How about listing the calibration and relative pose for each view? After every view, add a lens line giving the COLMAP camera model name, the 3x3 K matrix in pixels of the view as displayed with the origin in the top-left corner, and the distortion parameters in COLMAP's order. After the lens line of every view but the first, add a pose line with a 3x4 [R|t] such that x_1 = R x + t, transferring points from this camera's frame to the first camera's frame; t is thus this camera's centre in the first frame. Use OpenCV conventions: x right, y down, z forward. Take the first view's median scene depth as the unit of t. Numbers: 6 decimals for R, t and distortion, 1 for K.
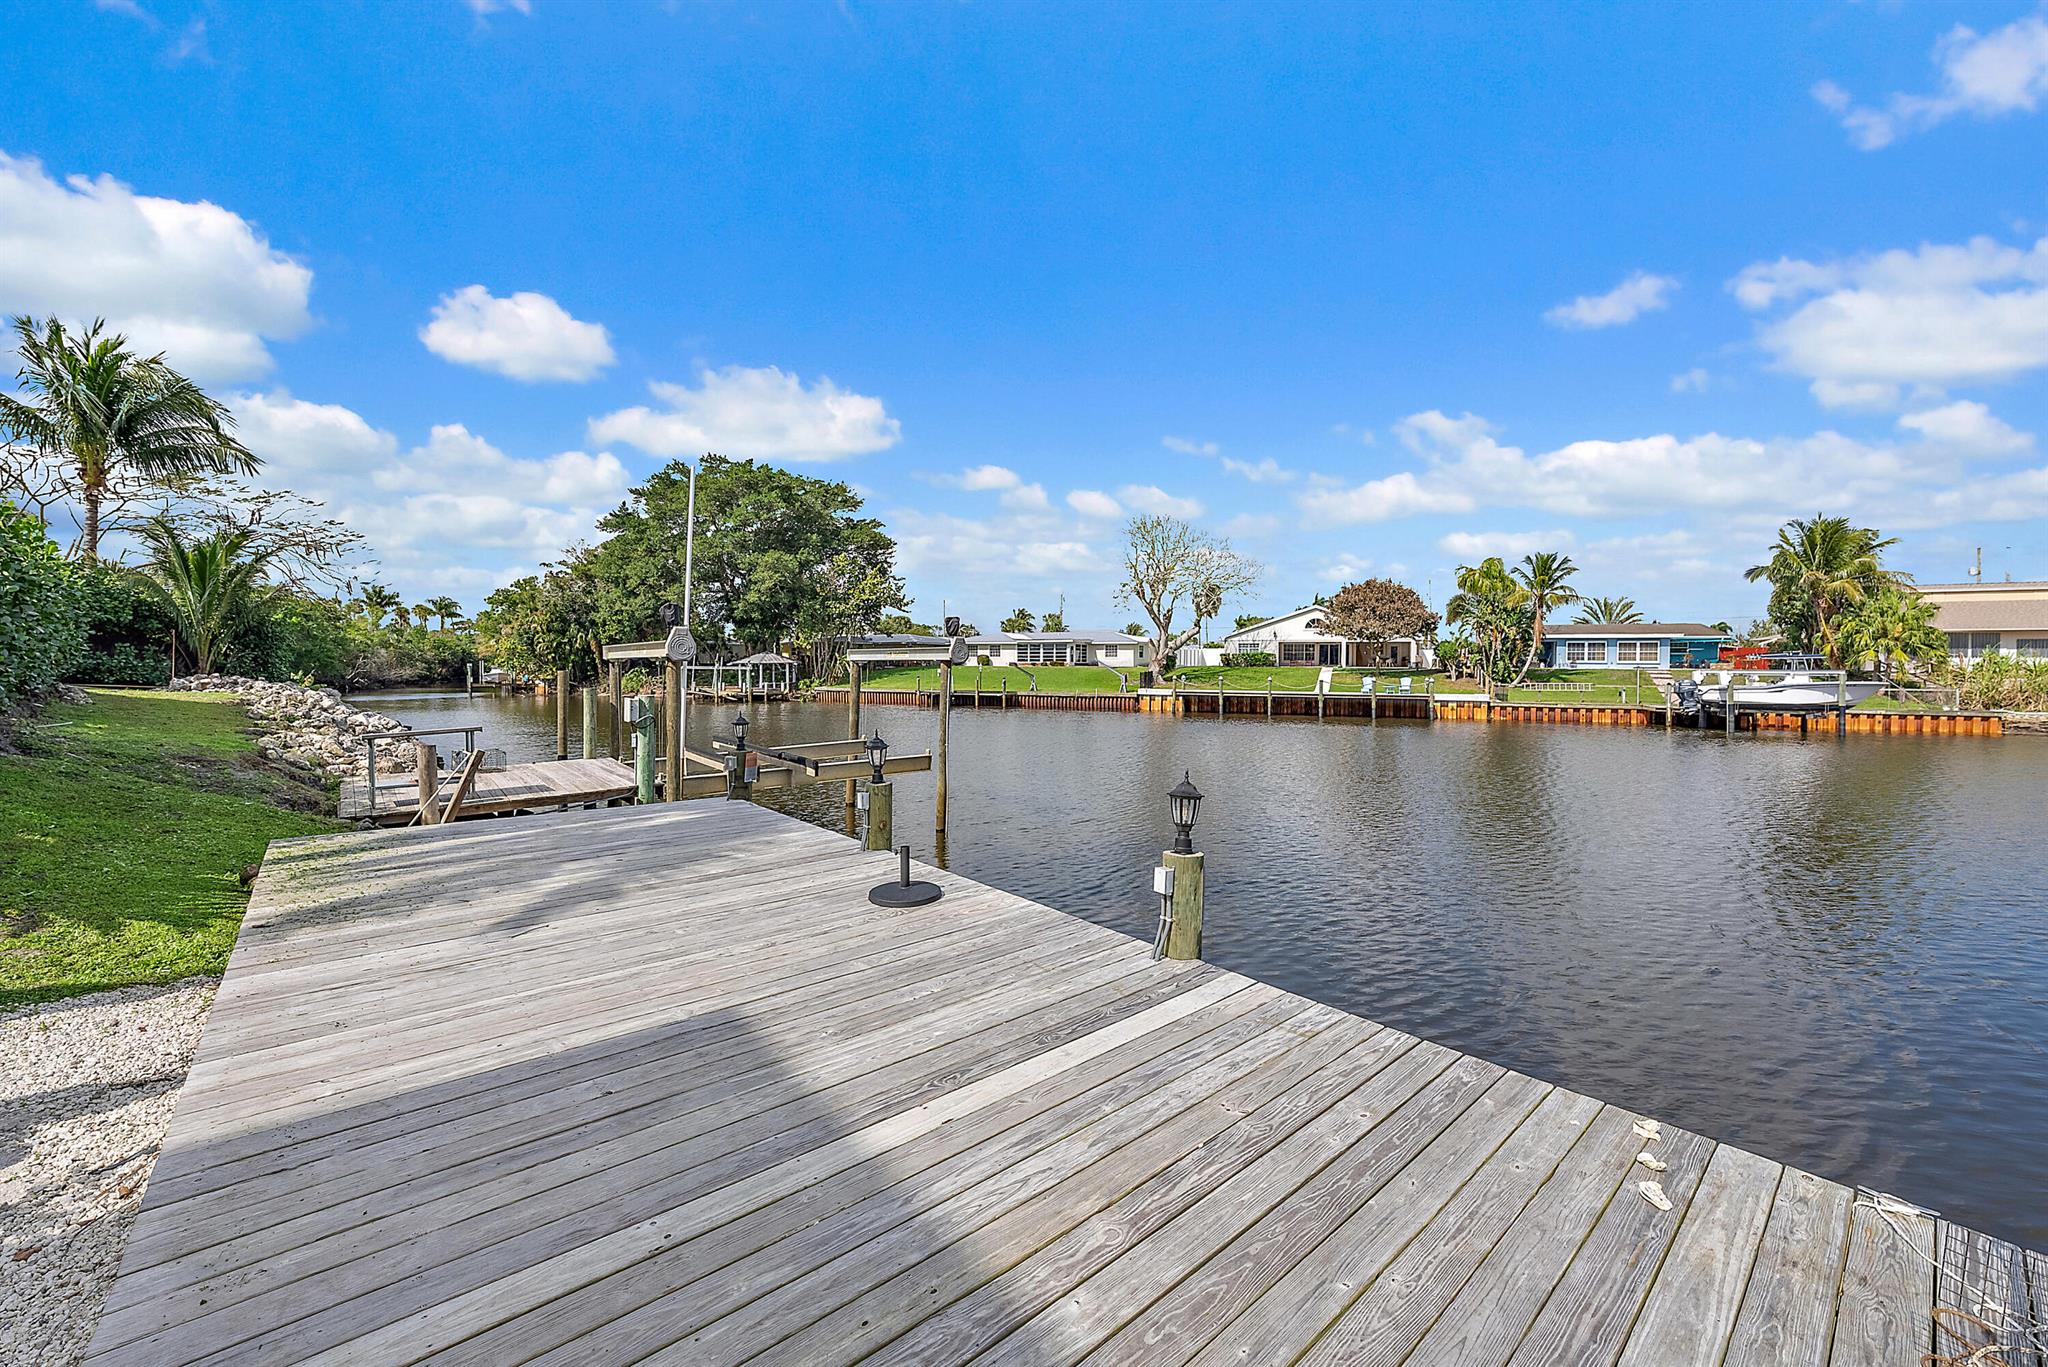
lens RADIAL K [[819.2, 0, 1042.1], [0, 819.2, 672.3], [0, 0, 1]] dist [0.007826, -0.000871]
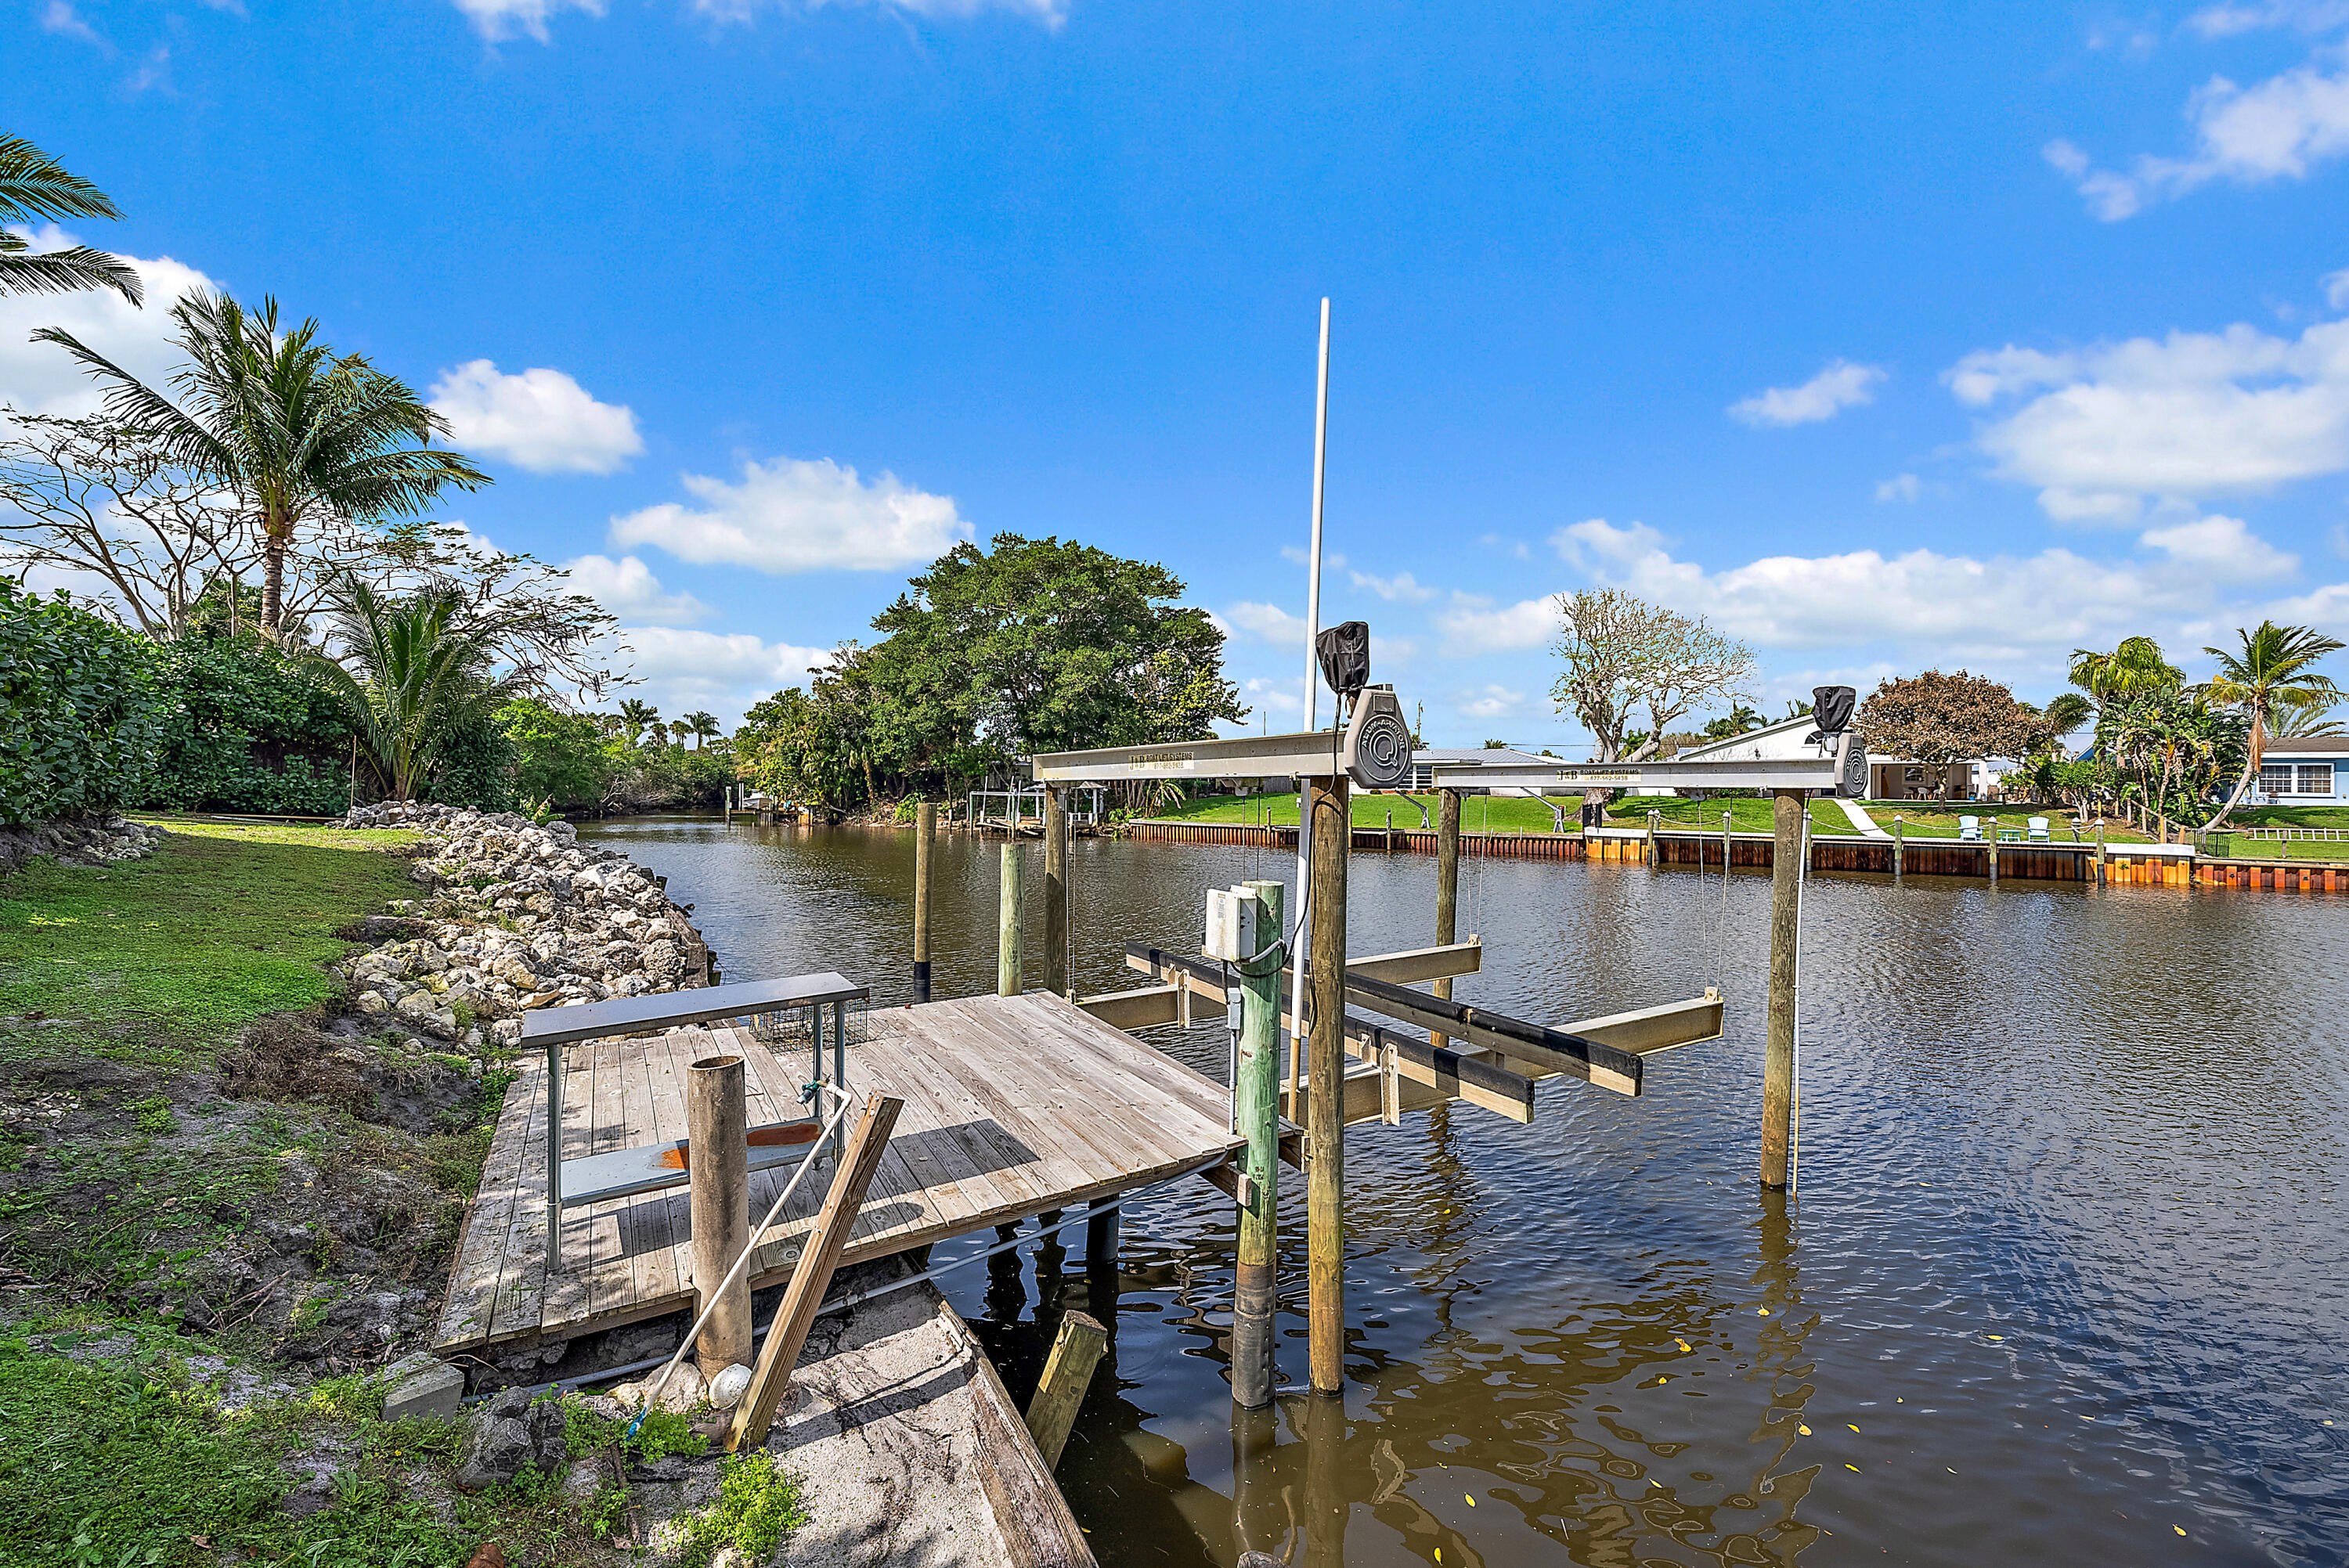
lens RADIAL K [[939.5, 0, 1183.5], [0, 939.5, 761.8], [0, 0, 1]] dist [0.007826, -0.000871]
pose [[0.988397, 0.002029, -0.151881, -0.098178], [-0.008156, 0.999177, -0.039729, -0.001751], [0.151675, 0.040506, 0.987600, 0.126764]]
